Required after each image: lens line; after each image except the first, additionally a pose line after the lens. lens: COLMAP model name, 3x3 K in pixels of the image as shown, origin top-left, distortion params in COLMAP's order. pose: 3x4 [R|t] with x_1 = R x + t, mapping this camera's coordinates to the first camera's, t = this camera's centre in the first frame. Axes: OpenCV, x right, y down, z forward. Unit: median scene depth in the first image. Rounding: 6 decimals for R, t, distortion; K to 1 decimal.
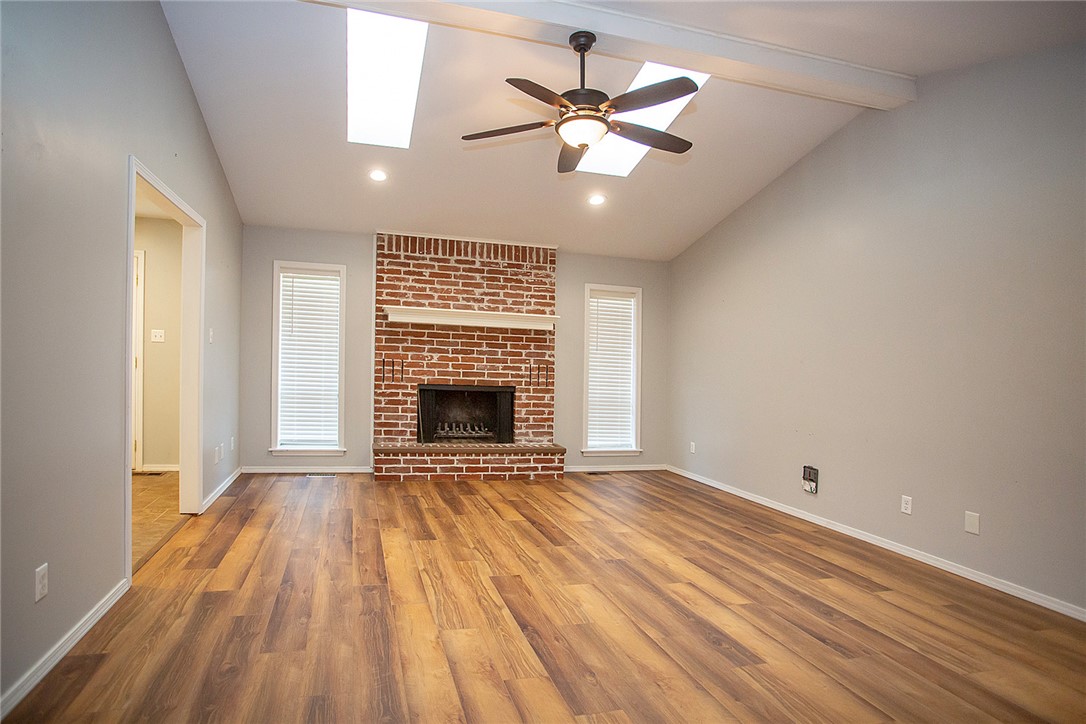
lens RADIAL K [[553.3, 0, 463.6], [0, 553.3, 350.9], [0, 0, 1]] dist [-0.062720, 0.015844]
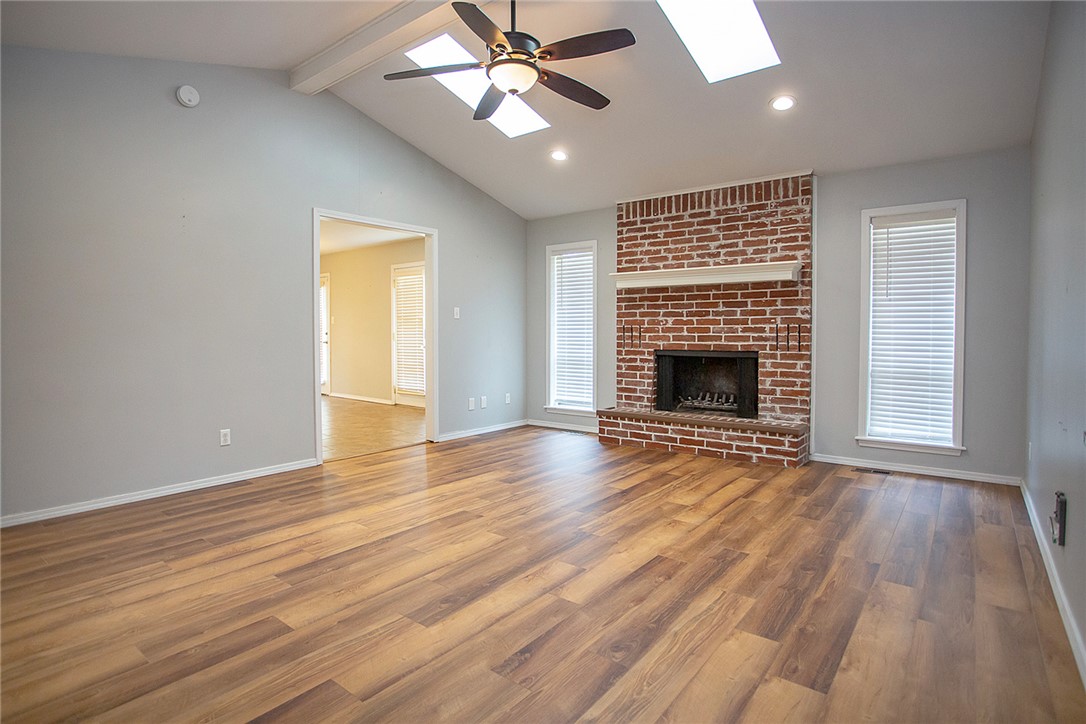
lens RADIAL K [[553.3, 0, 520.1], [0, 553.3, 340.5], [0, 0, 1]] dist [-0.062720, 0.015844]
pose [[0.622615, -0.025469, -0.782114, 0.534409], [0.036109, 0.999341, -0.003798, 0.039219], [0.781695, -0.025876, 0.623124, 0.212122]]
